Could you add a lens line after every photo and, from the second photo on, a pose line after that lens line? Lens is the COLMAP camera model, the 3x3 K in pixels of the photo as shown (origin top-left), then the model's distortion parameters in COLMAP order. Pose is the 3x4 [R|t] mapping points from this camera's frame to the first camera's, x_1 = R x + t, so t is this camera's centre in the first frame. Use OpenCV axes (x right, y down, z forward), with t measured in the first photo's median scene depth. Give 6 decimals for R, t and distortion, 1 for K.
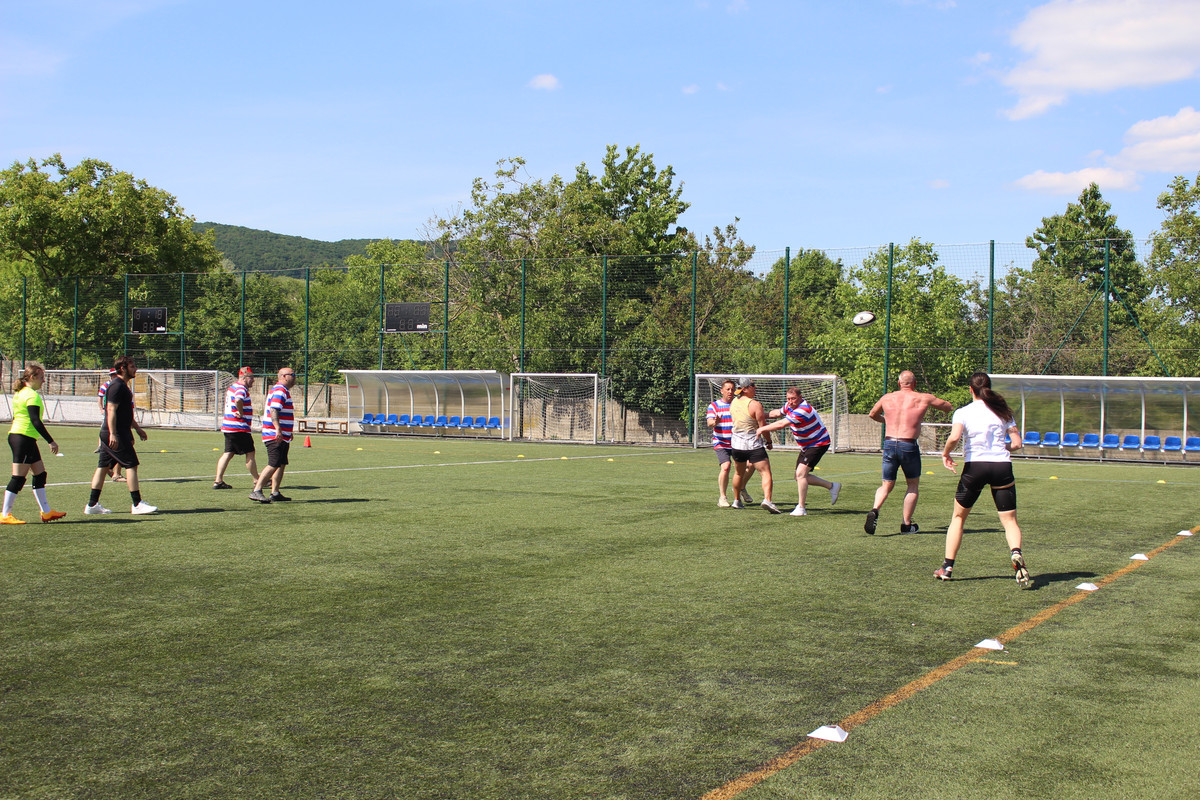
lens RADIAL K [[1461.7, 0, 593.7], [0, 1461.7, 399.6], [0, 0, 1]] dist [-0.106965, 0.146006]
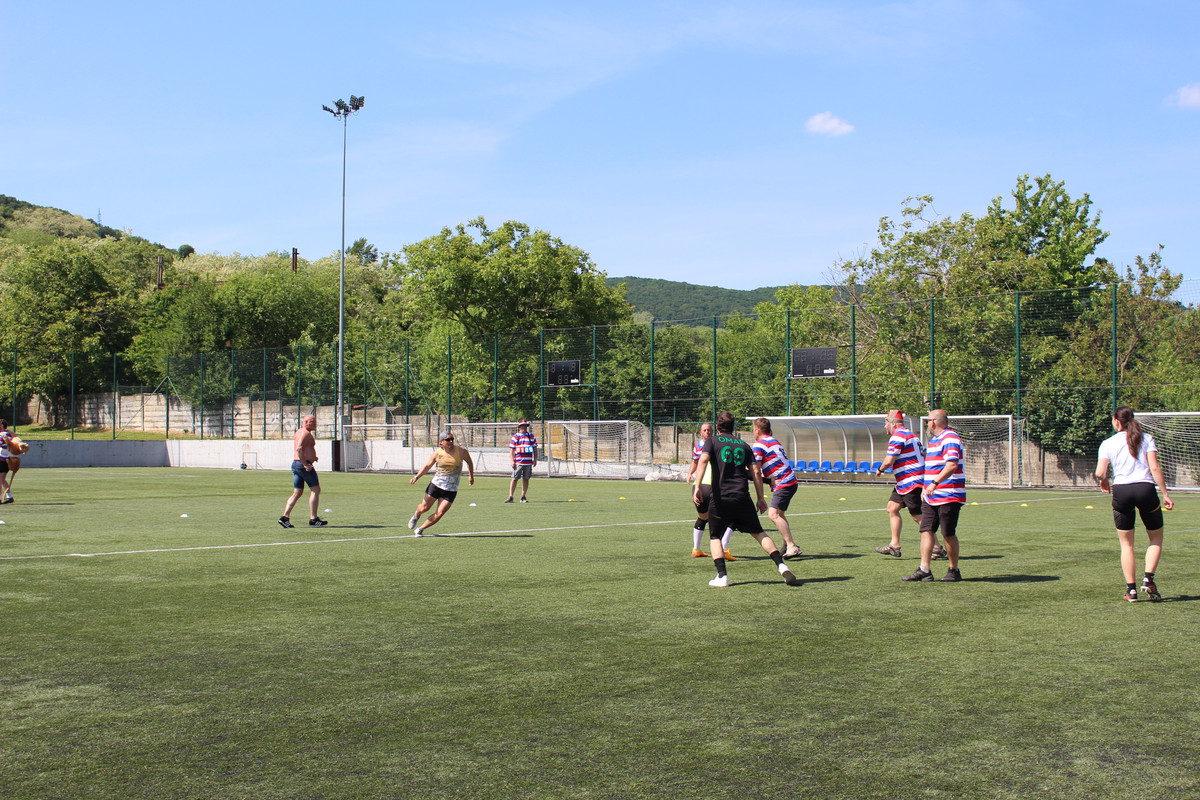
lens RADIAL K [[1461.7, 0, 593.7], [0, 1461.7, 399.6], [0, 0, 1]] dist [-0.106965, 0.146006]
pose [[0.959317, -0.026015, -0.281129, 0.031617], [0.017108, 0.999272, -0.034089, -0.000107], [0.281812, 0.027892, 0.959064, 0.048986]]
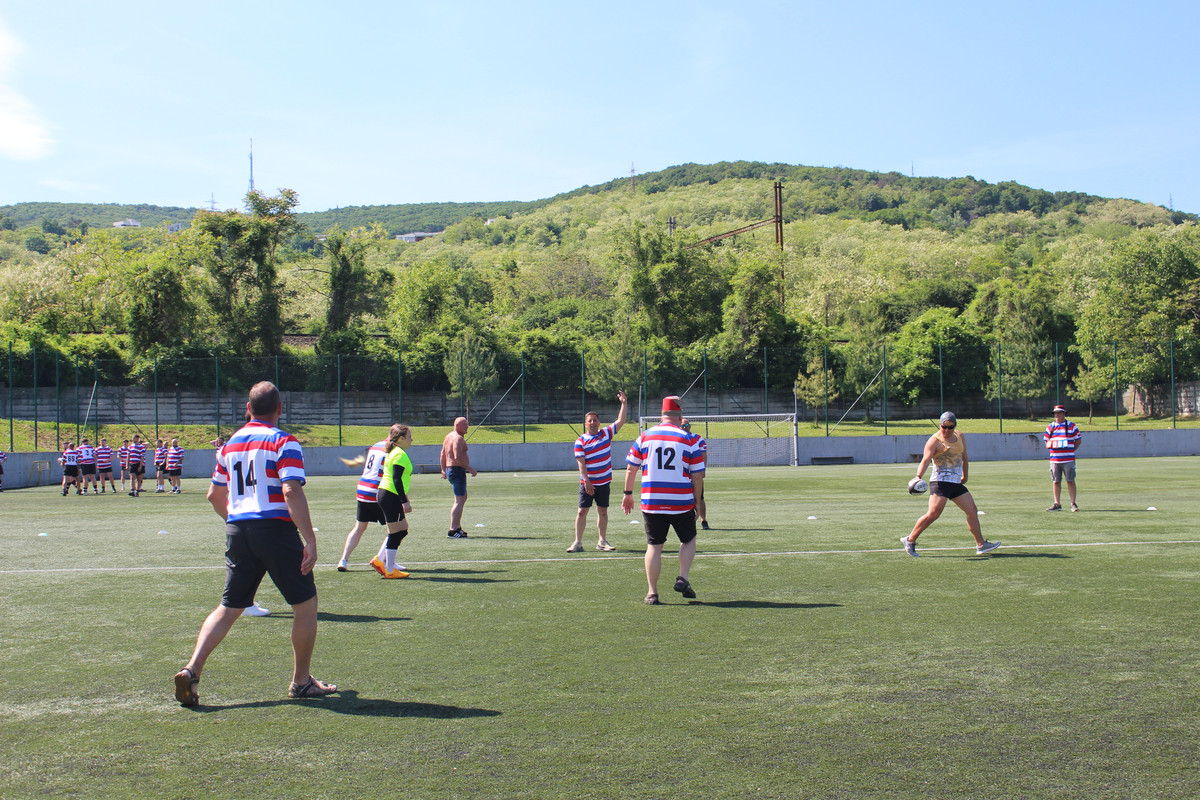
lens RADIAL K [[1461.6, 0, 594.0], [0, 1461.6, 404.3], [0, 0, 1]] dist [-0.109182, 0.150039]
pose [[0.539433, -0.051368, -0.840460, -0.003508], [0.030313, 0.998675, -0.041582, -0.001066], [0.841483, -0.003046, 0.540275, -0.096508]]
